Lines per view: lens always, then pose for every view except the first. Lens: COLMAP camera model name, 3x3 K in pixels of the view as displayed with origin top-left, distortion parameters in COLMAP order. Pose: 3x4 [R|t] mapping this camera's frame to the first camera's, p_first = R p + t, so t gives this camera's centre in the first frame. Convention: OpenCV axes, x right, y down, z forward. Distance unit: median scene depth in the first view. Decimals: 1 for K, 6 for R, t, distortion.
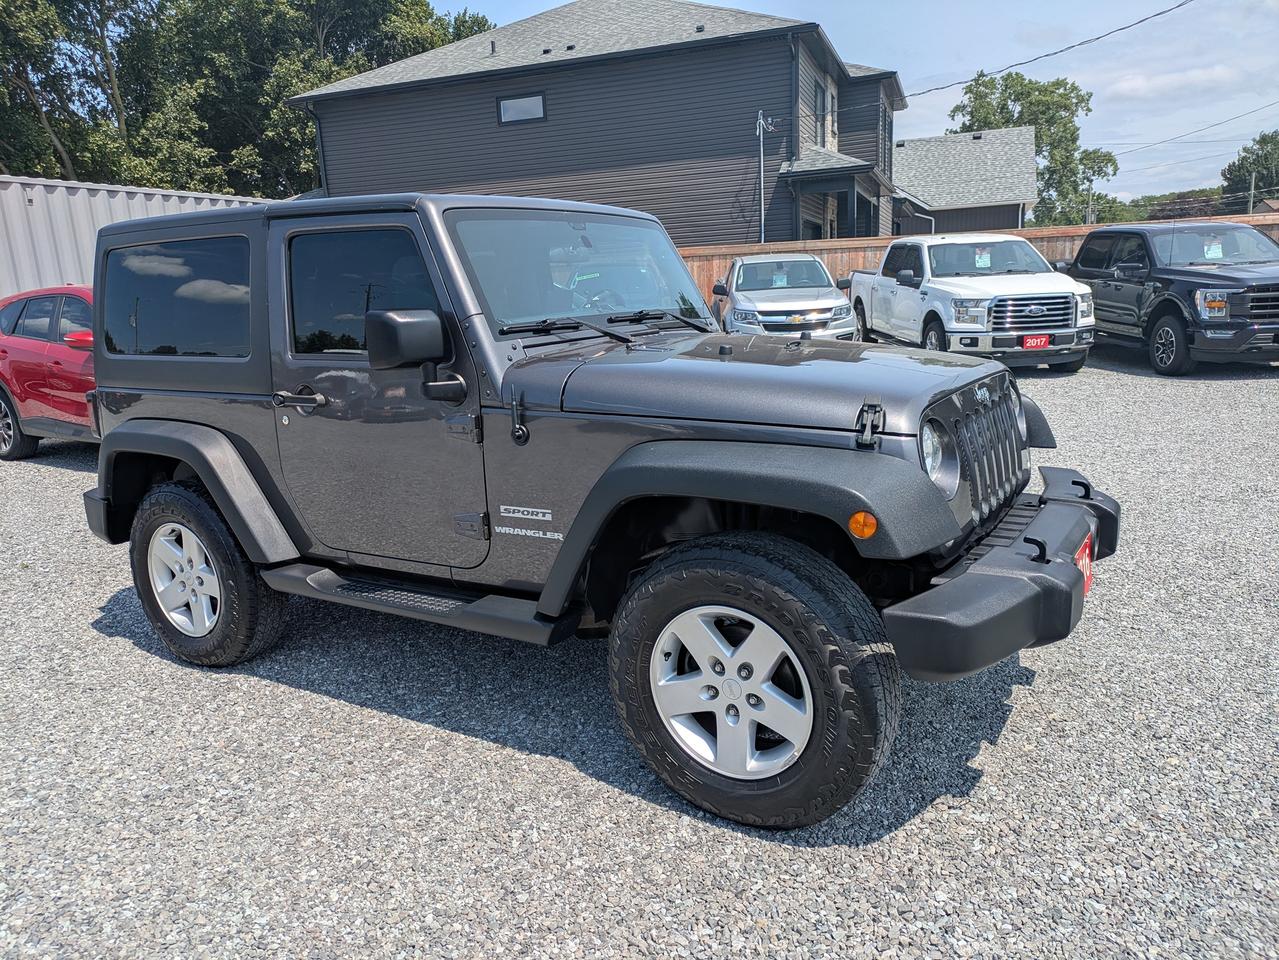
lens RADIAL K [[916.9, 0, 640.9], [0, 916.9, 512.2], [0, 0, 1]] dist [0.031290, -0.000337]
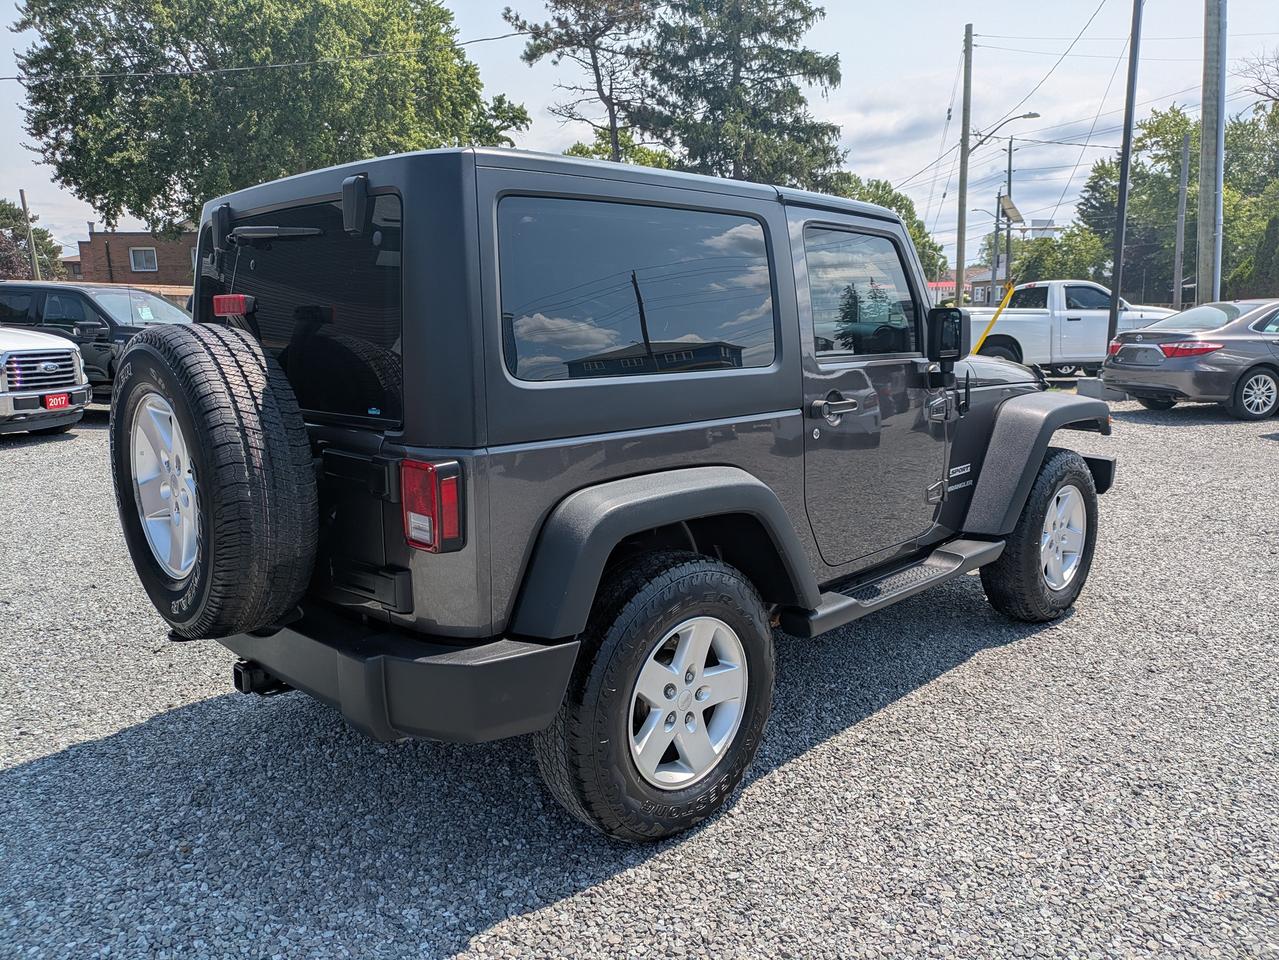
lens RADIAL K [[916.9, 0, 640.9], [0, 916.9, 512.2], [0, 0, 1]] dist [0.031290, -0.000337]
pose [[0.228574, -0.156563, 0.960855, -1.200910], [0.232788, 0.967142, 0.102210, -0.144126], [-0.945285, 0.200313, 0.257510, 0.899997]]
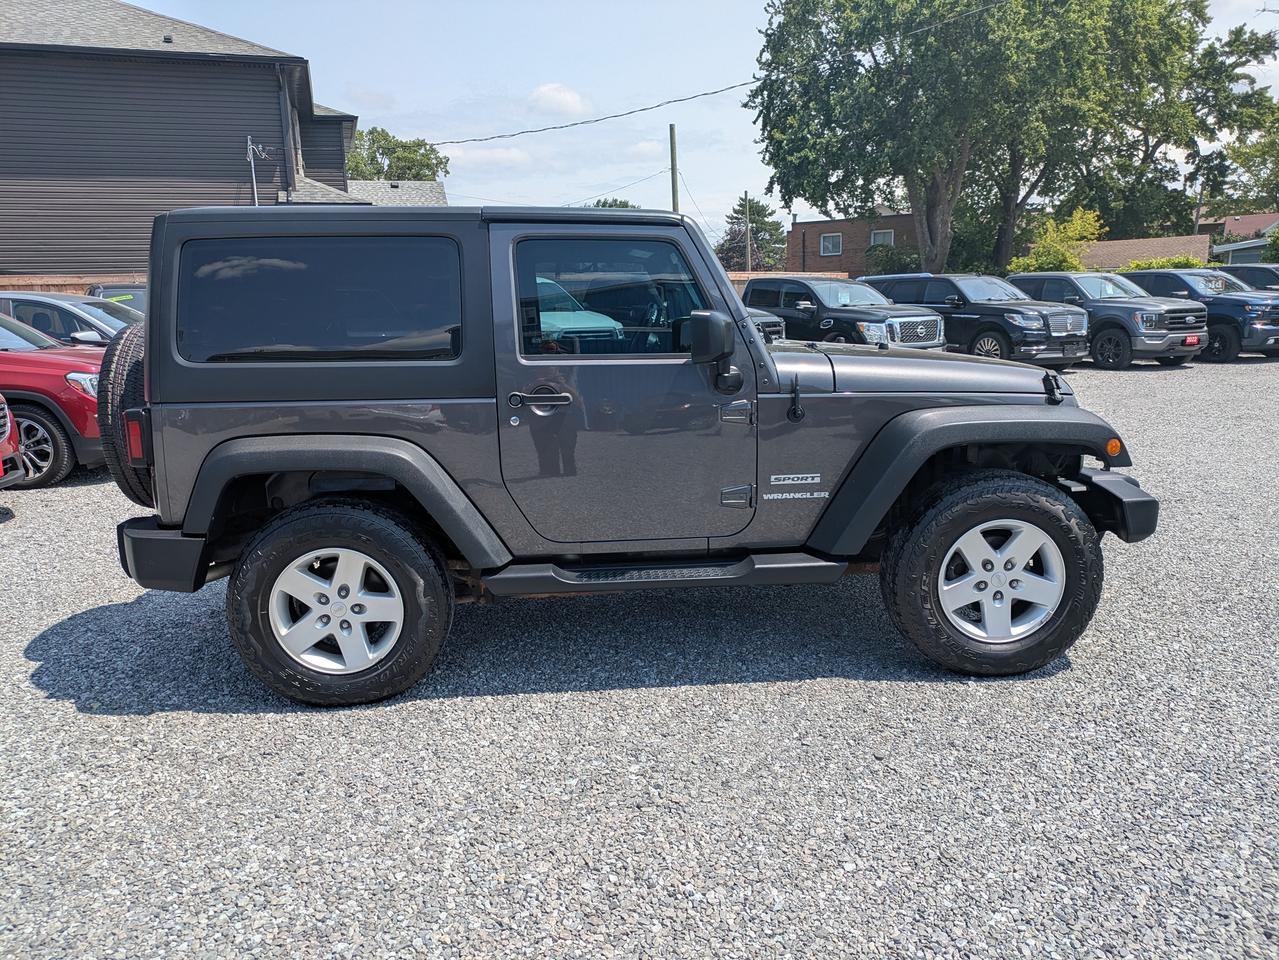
lens RADIAL K [[920.9, 0, 639.5], [0, 920.9, 480.0], [0, 0, 1]] dist [0.028471, 0.002213]
pose [[0.806975, -0.079666, 0.585188, -0.831015], [0.122620, 0.991869, -0.034064, 0.014980], [-0.577716, 0.099244, 0.810182, 0.108418]]
